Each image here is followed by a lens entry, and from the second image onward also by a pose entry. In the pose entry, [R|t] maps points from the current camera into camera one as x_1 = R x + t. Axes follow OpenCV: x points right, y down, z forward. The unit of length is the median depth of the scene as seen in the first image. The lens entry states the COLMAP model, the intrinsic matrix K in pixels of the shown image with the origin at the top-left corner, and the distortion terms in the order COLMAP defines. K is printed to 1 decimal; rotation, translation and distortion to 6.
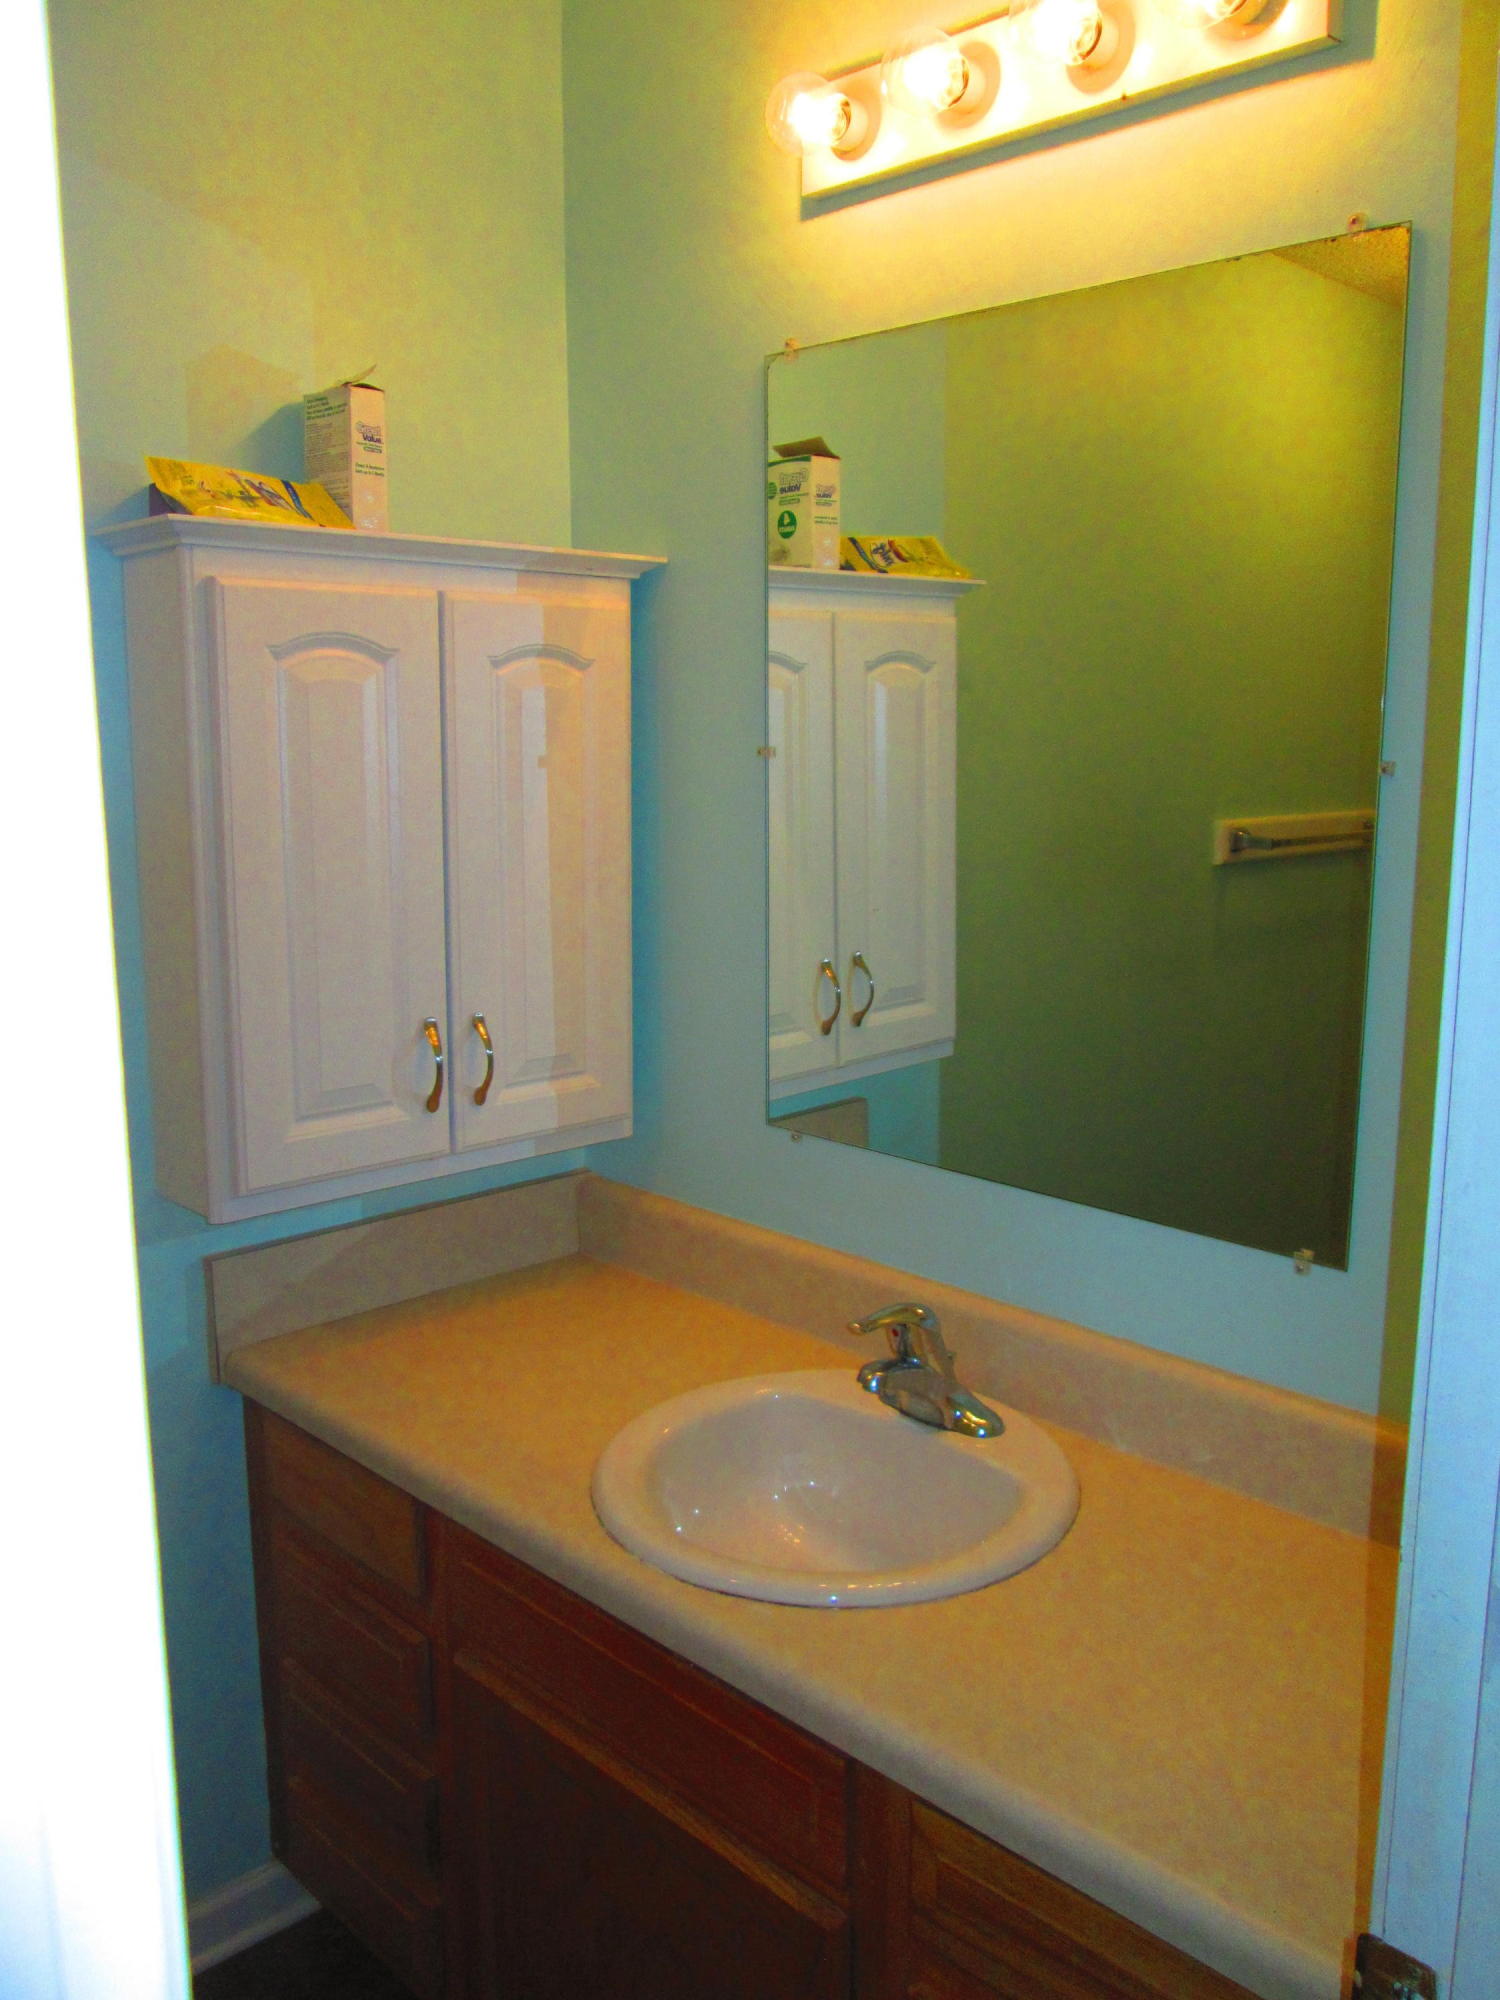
lens RADIAL K [[1655.5, 0, 750.0], [0, 1655.5, 1000.0], [0, 0, 1]] dist [-0.049120, 0.011718]
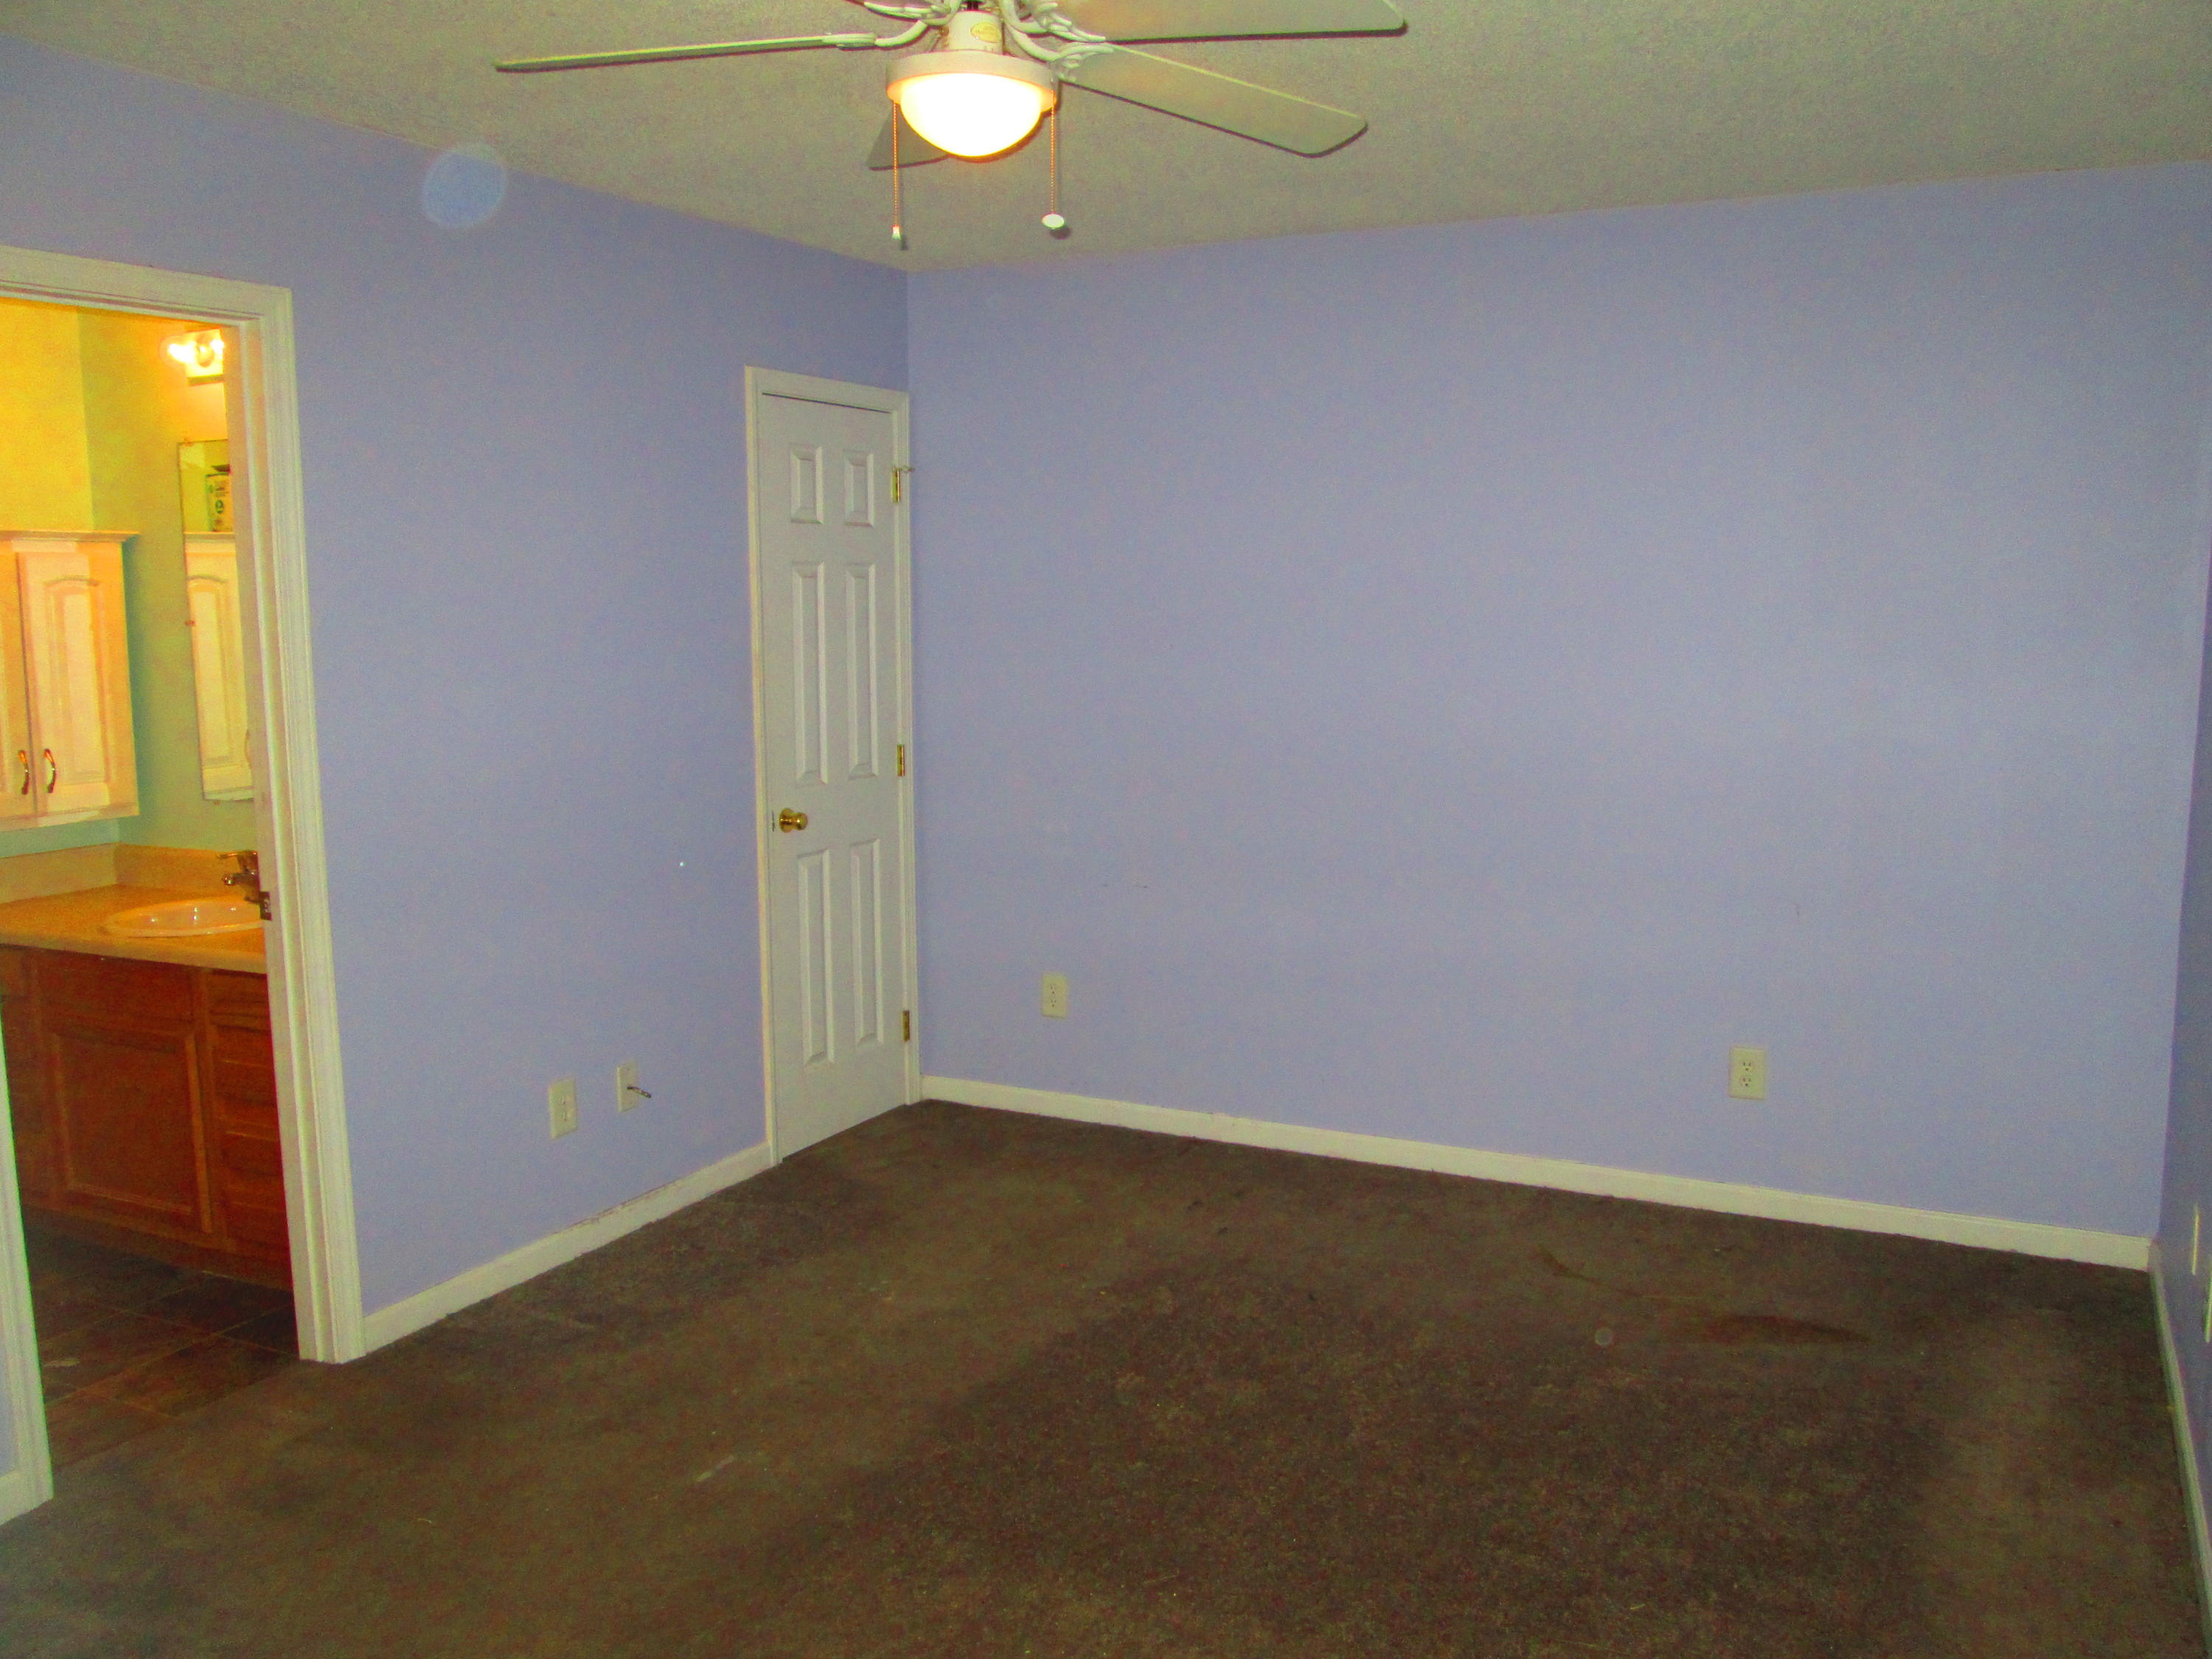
lens RADIAL K [[1831.0, 0, 1106.0], [0, 1831.0, 829.5], [0, 0, 1]] dist [-0.049120, 0.011718]
pose [[0.946616, -0.045152, 0.319185, 0.365449], [0.055808, 0.998145, -0.024313, 0.236035], [-0.317495, 0.040829, 0.947381, -1.561383]]
